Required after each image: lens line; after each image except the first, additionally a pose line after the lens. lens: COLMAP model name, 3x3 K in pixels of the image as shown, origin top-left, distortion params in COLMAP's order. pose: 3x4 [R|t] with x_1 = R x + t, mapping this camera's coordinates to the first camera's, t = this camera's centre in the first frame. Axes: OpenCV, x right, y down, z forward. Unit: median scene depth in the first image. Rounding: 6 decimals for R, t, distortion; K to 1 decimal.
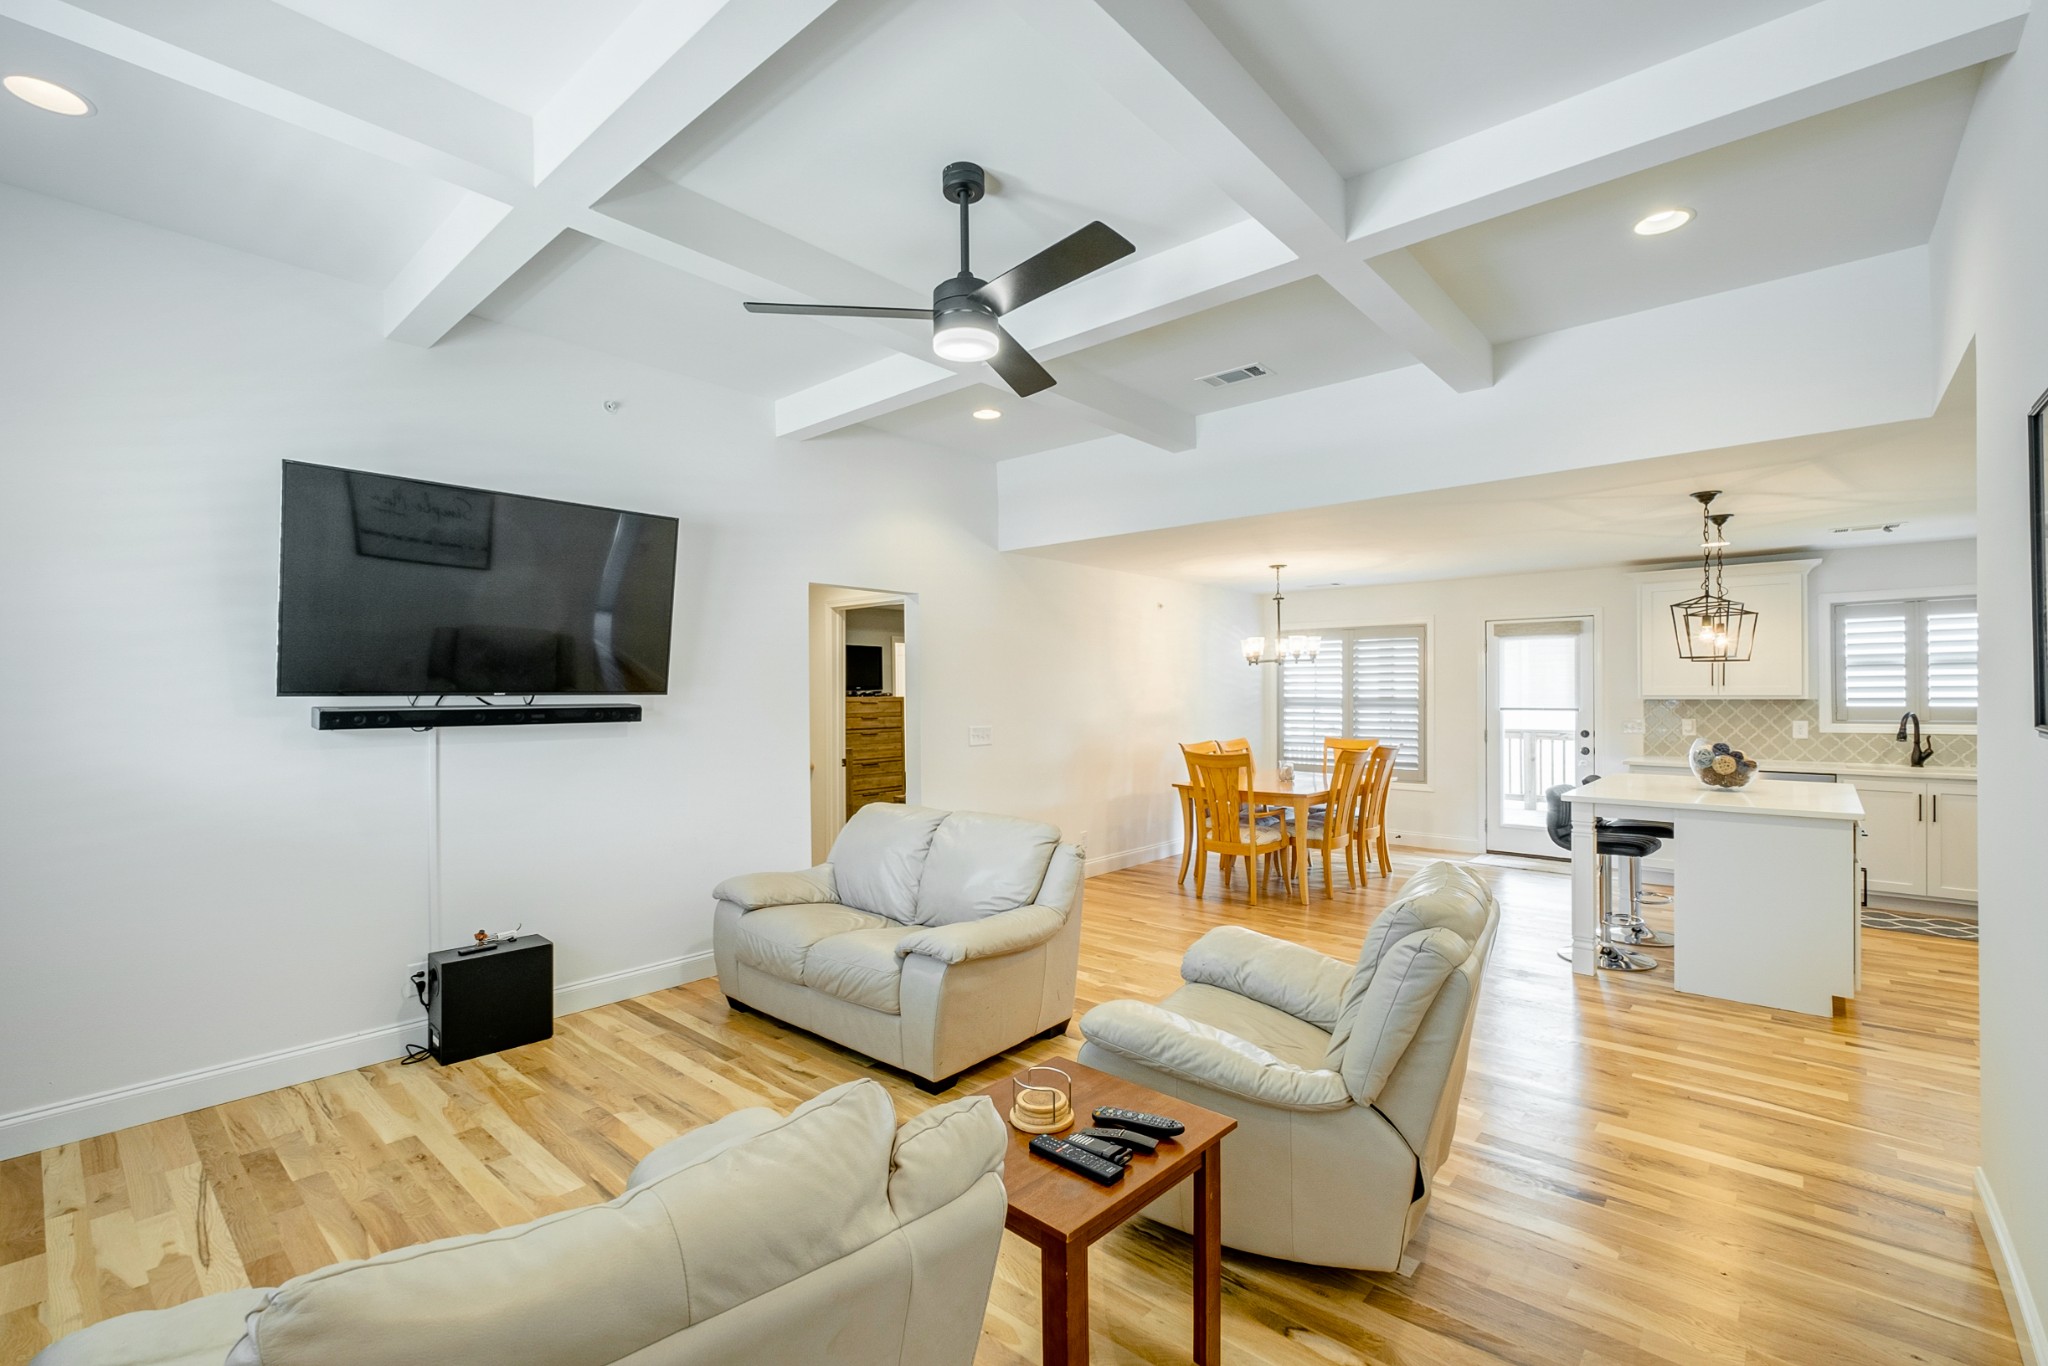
lens RADIAL K [[900.4, 0, 1014.2], [0, 900.4, 686.8], [0, 0, 1]] dist [-0.001644, -0.000103]
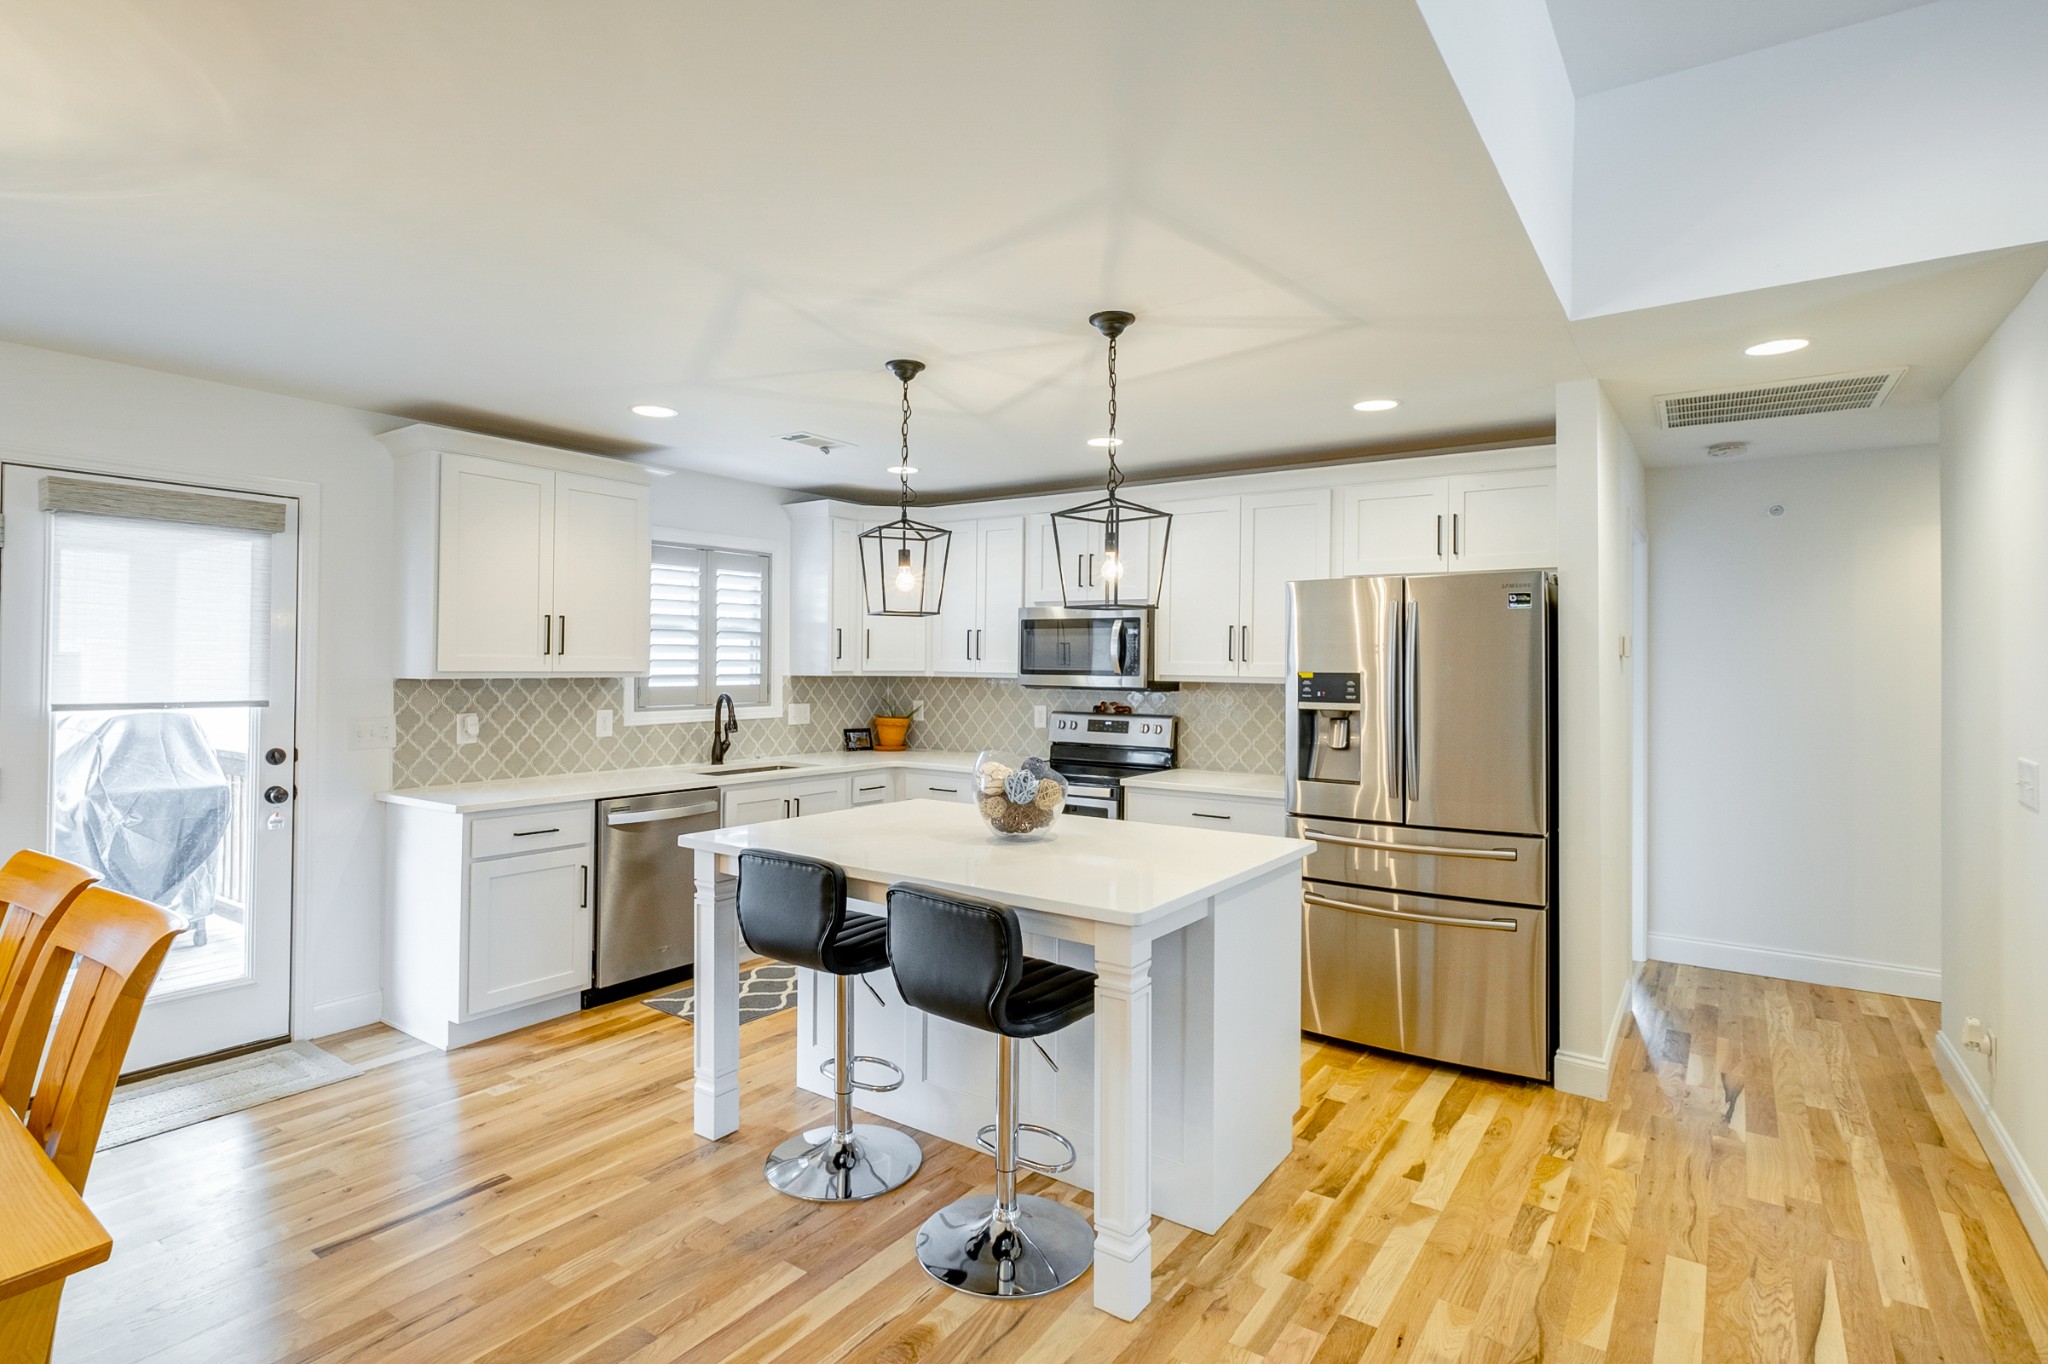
lens RADIAL K [[1018.9, 0, 1018.5], [0, 1018.9, 655.0], [0, 0, 1]] dist [0.000149, 0.000396]
pose [[-0.112687, 0.014091, 0.993531, 0.099991], [-0.013441, 0.999786, -0.015704, 0.005234], [-0.993540, -0.015124, -0.112473, 0.800322]]
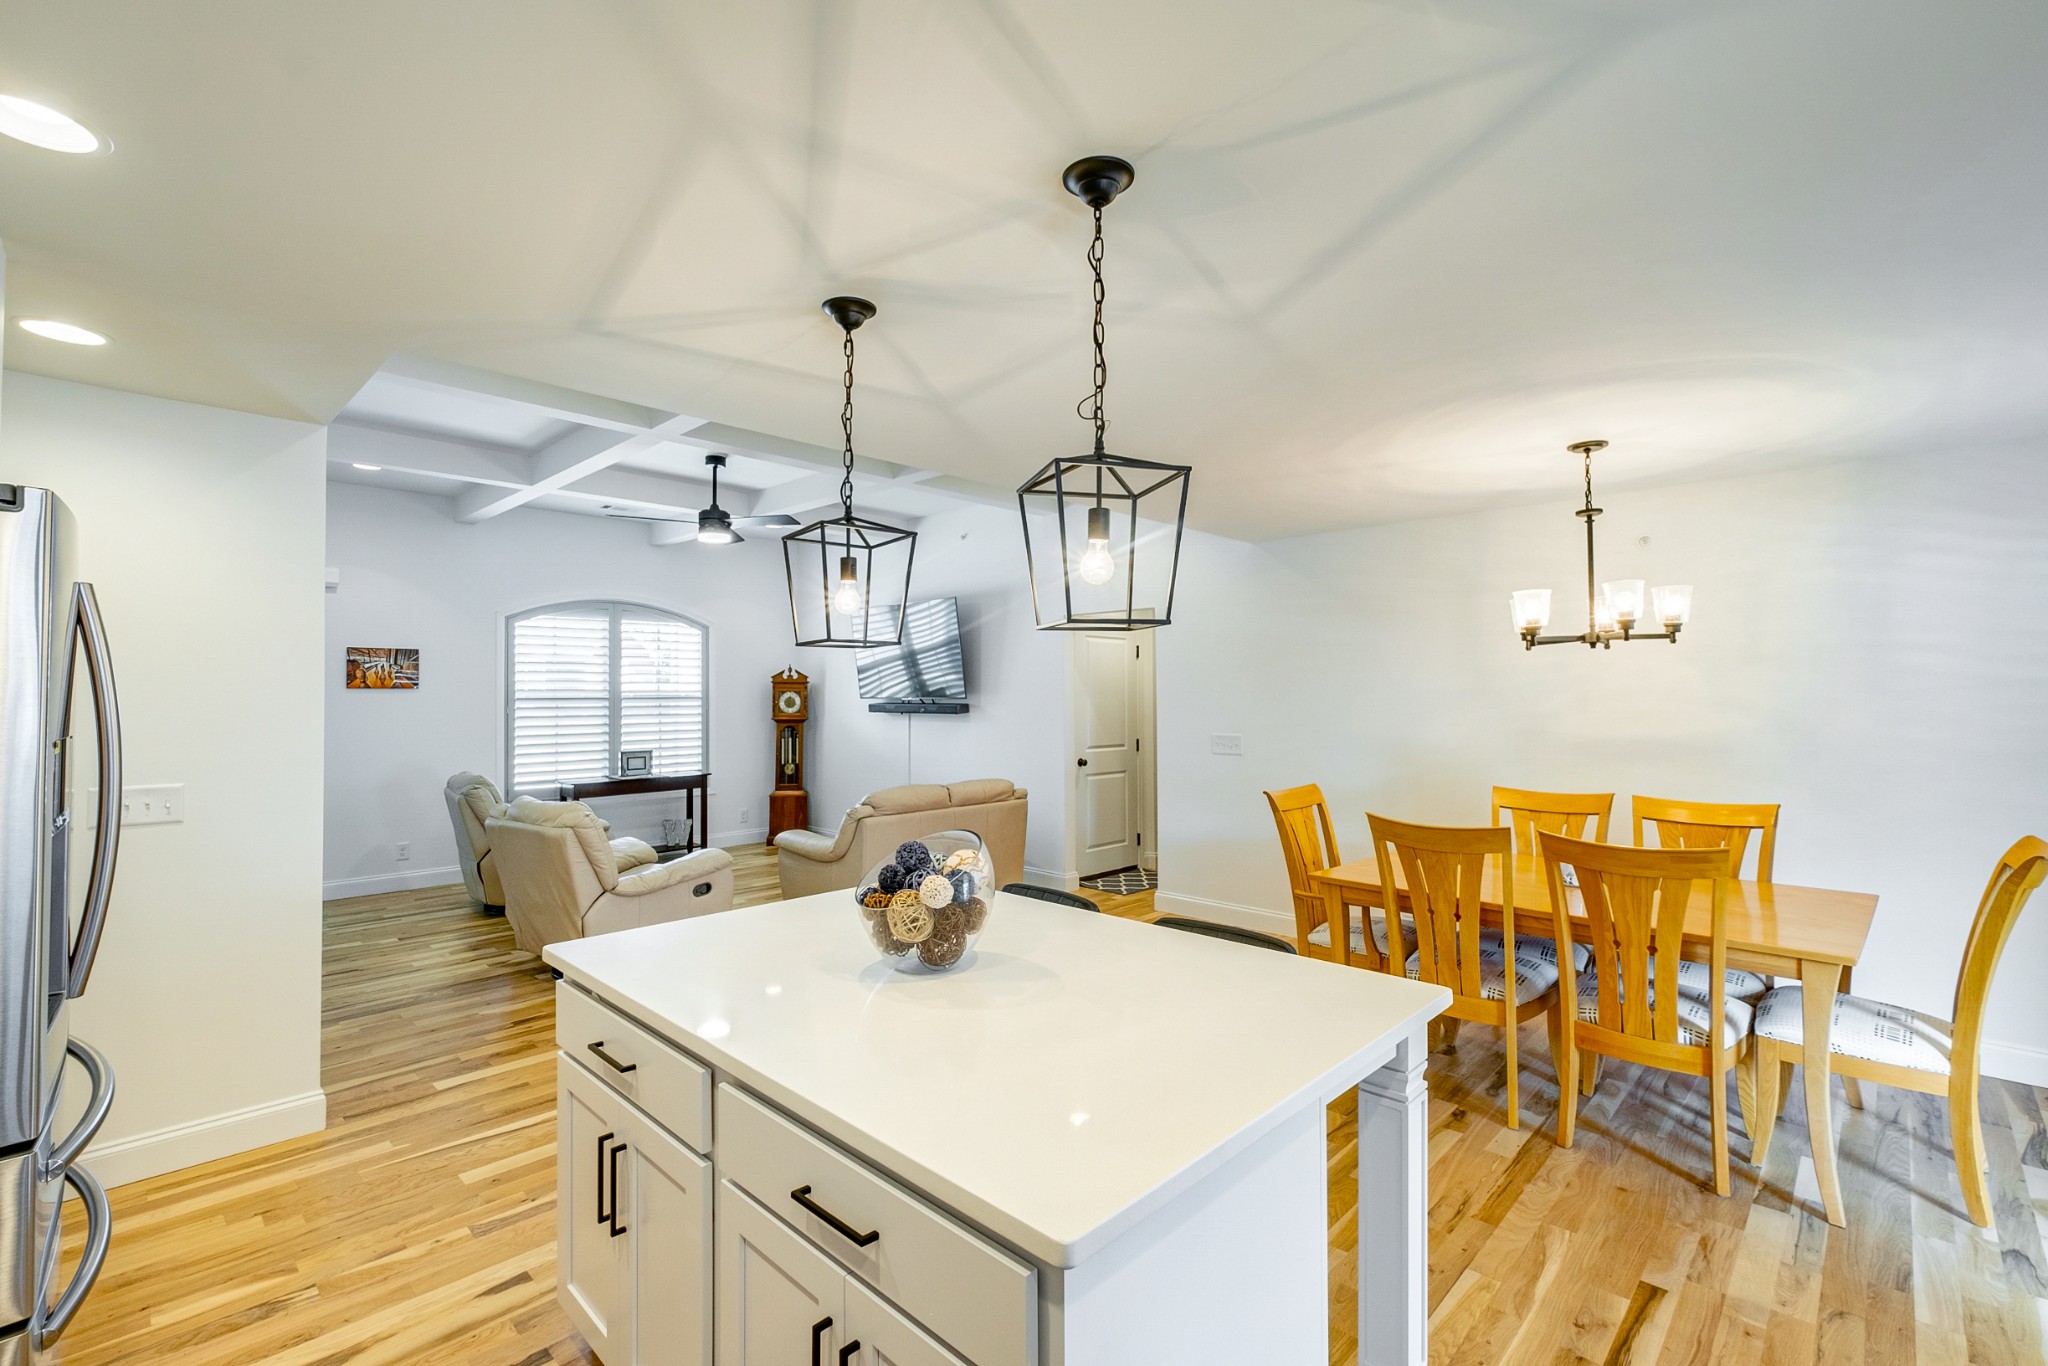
lens RADIAL K [[900.4, 0, 1014.2], [0, 900.4, 686.8], [0, 0, 1]] dist [-0.001644, -0.000103]
pose [[-0.050107, -0.003200, -0.998739, 0.883601], [0.011122, 0.999931, -0.003762, -0.005371], [0.998682, -0.011297, -0.050068, 0.788628]]
